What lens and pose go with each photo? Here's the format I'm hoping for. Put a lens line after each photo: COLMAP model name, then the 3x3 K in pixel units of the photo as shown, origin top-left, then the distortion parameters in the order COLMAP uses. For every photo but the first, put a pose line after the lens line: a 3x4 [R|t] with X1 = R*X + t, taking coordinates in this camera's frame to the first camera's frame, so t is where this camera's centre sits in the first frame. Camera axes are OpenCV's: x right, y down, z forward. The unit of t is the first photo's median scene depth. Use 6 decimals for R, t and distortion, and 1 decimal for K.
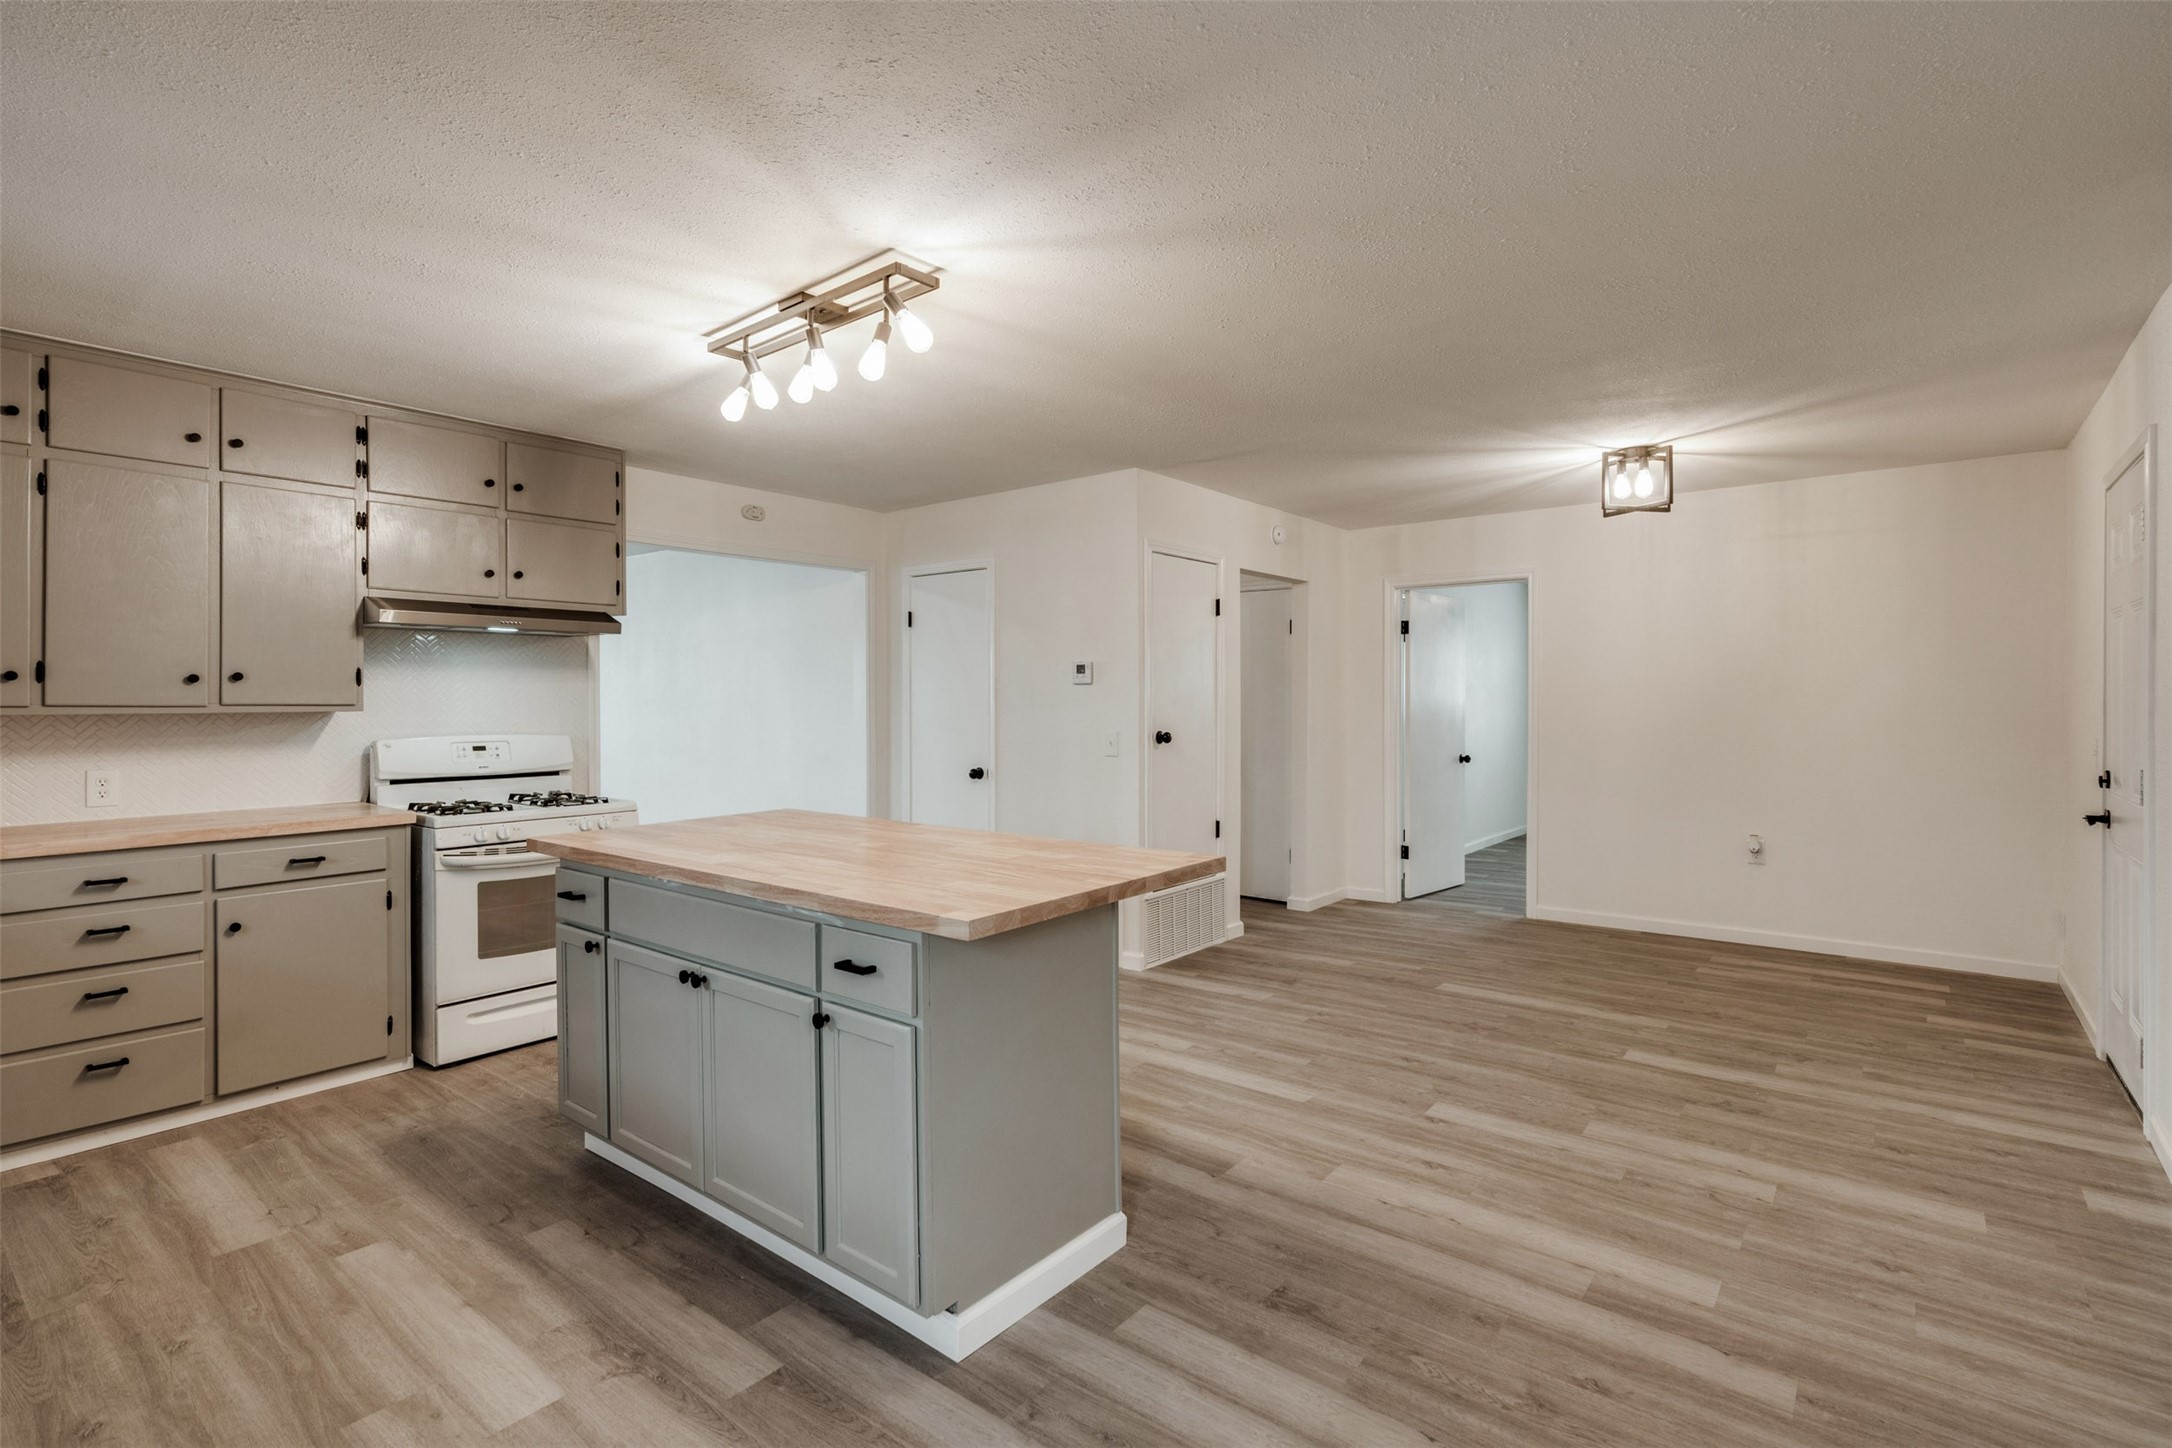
lens RADIAL K [[1022.3, 0, 1082.6], [0, 1022.3, 715.4], [0, 0, 1]] dist [0.002121, 0.001144]
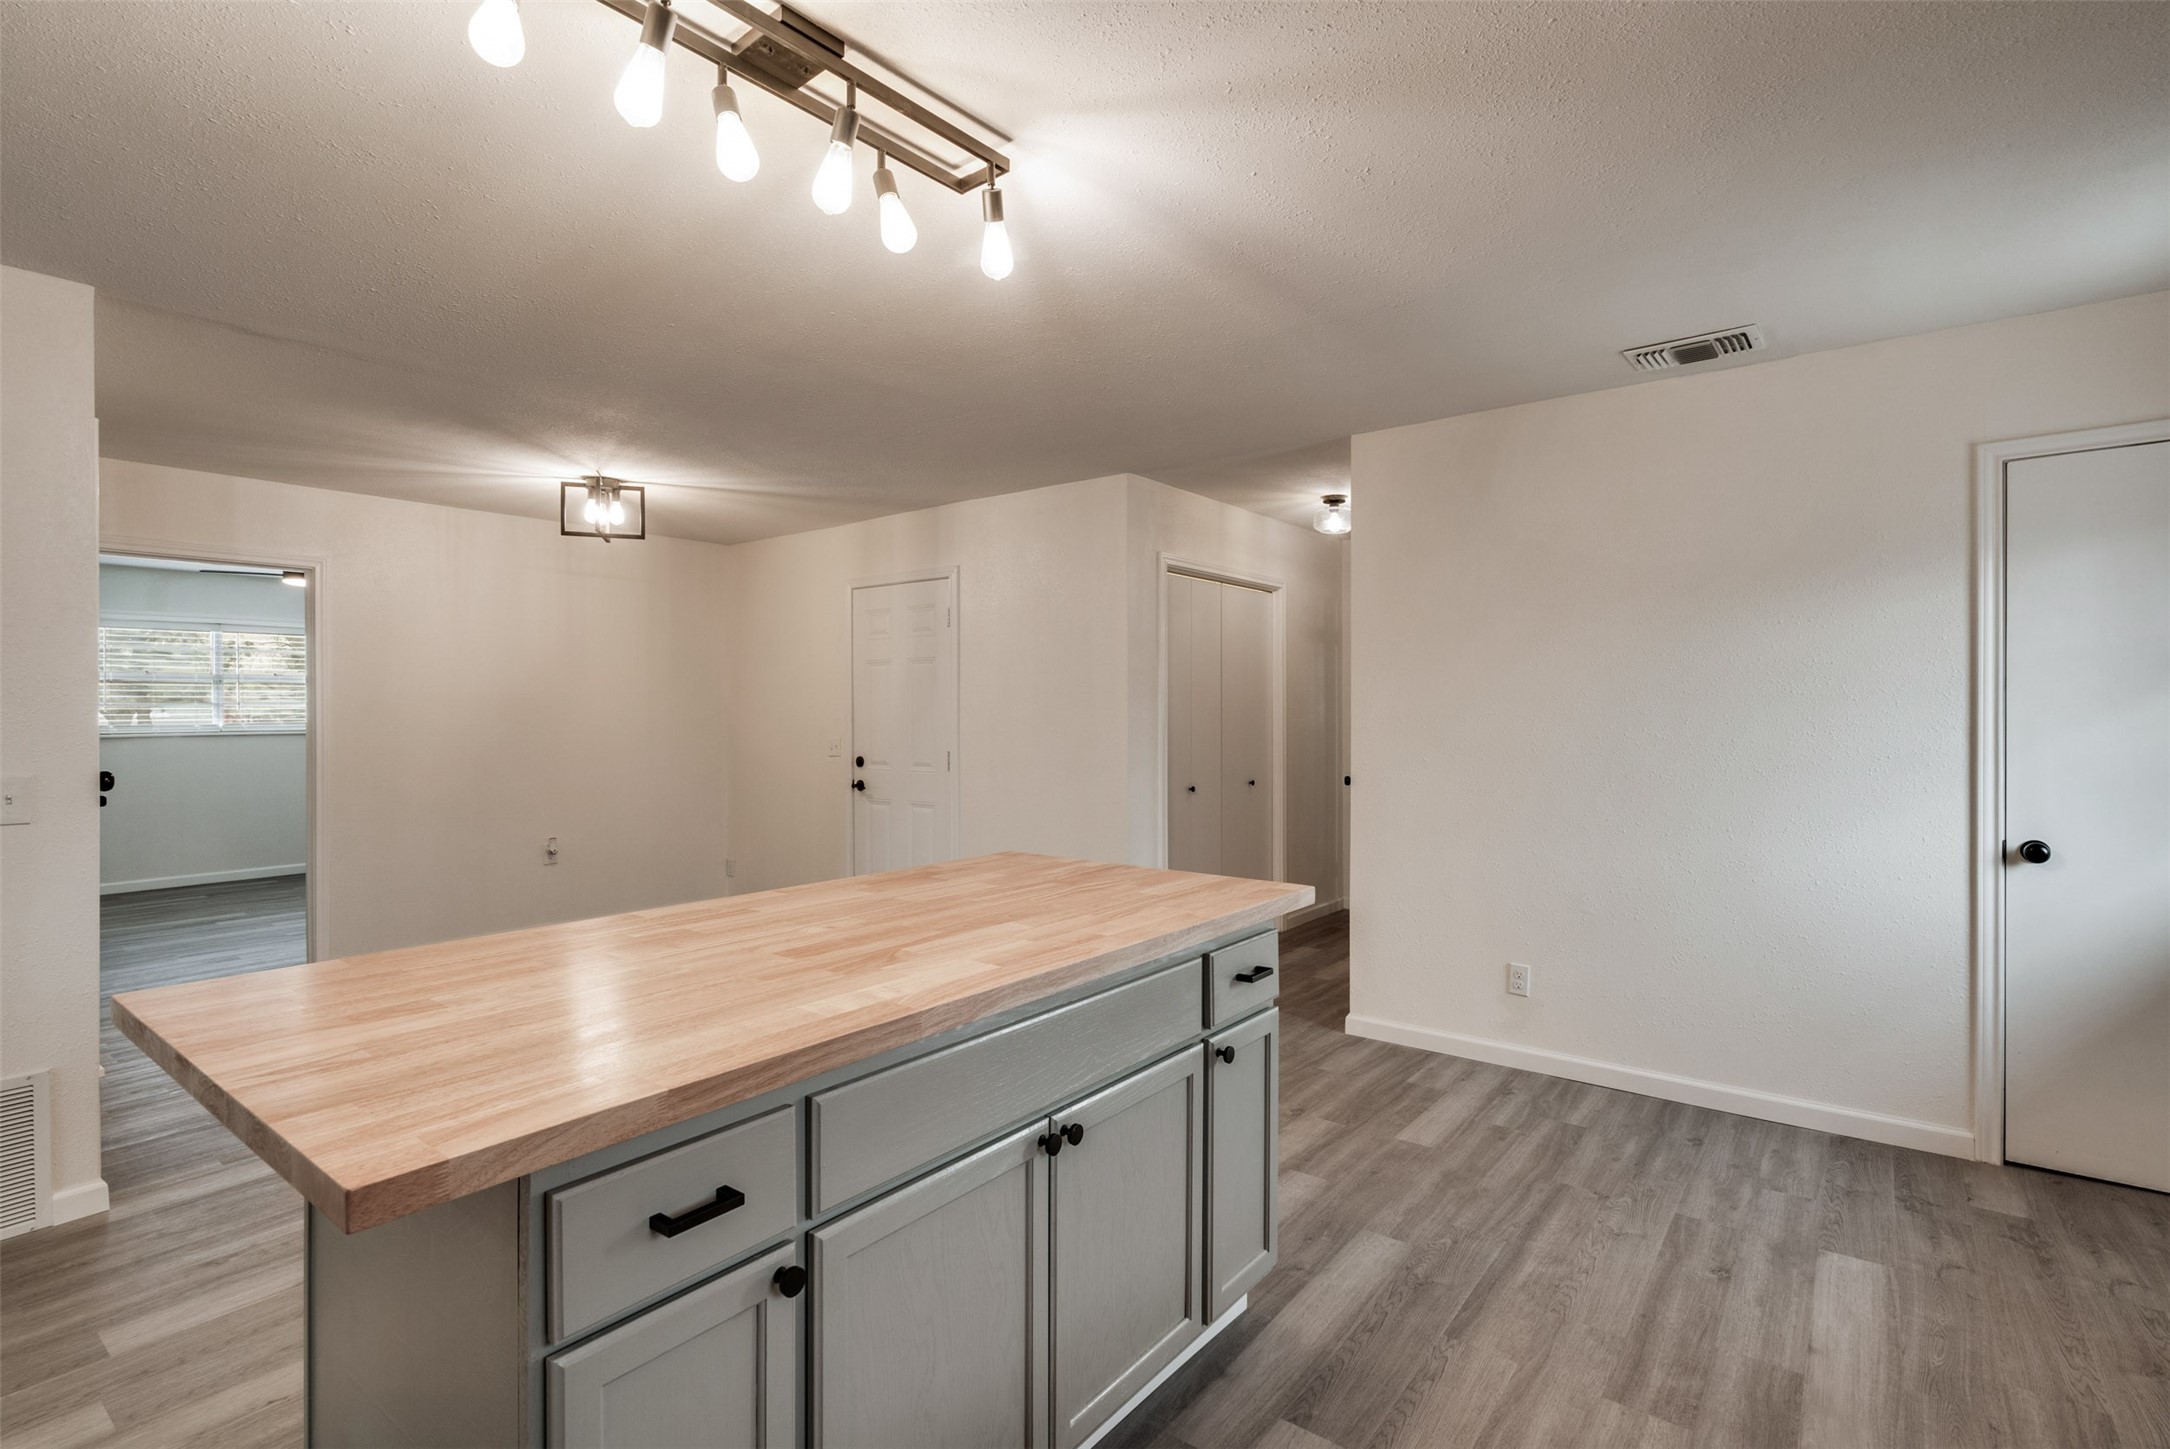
lens RADIAL K [[1017.6, 0, 1080.1], [0, 1017.6, 719.3], [0, 0, 1]] dist [-0.009532, 0.001008]
pose [[-0.015551, -0.000660, 0.999879, -0.722498], [0.017984, 0.999838, 0.000940, -0.001998], [-0.999717, 0.017997, -0.015537, 0.709082]]
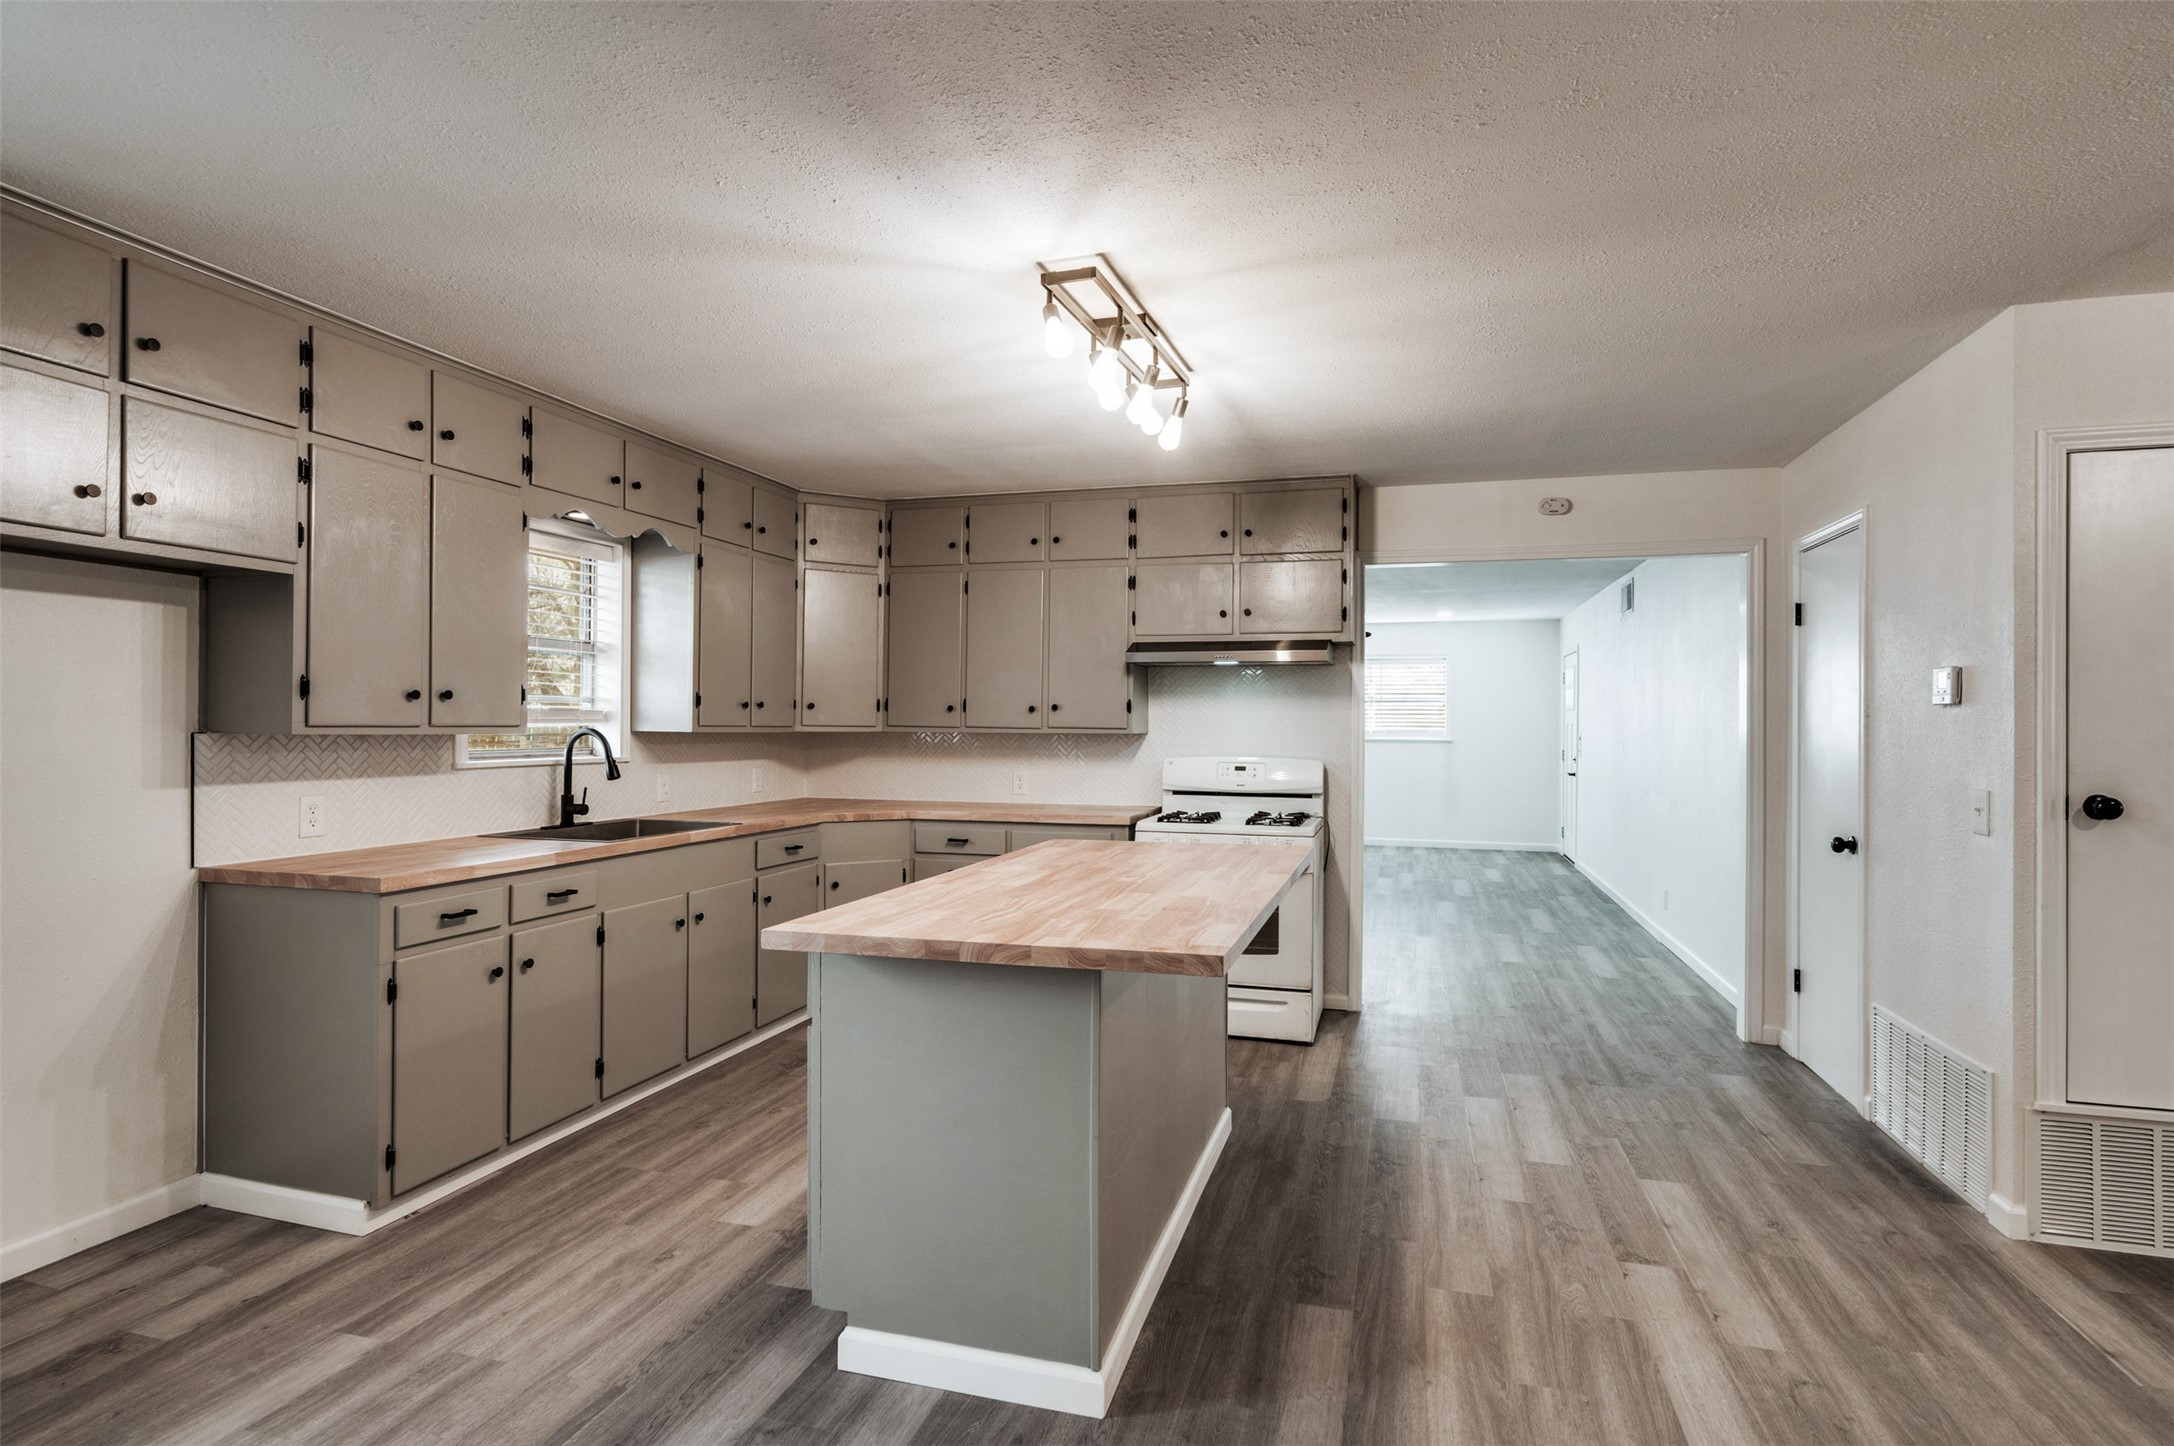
lens RADIAL K [[1108.0, 0, 1087.0], [0, 1108.0, 723.0], [0, 0, 1]] dist [-0.001430, 0.000626]
pose [[0.381754, 0.002731, -0.924260, 0.594318], [-0.024208, 0.999682, -0.007045, -0.006499], [0.923947, 0.025064, 0.381699, 0.473833]]
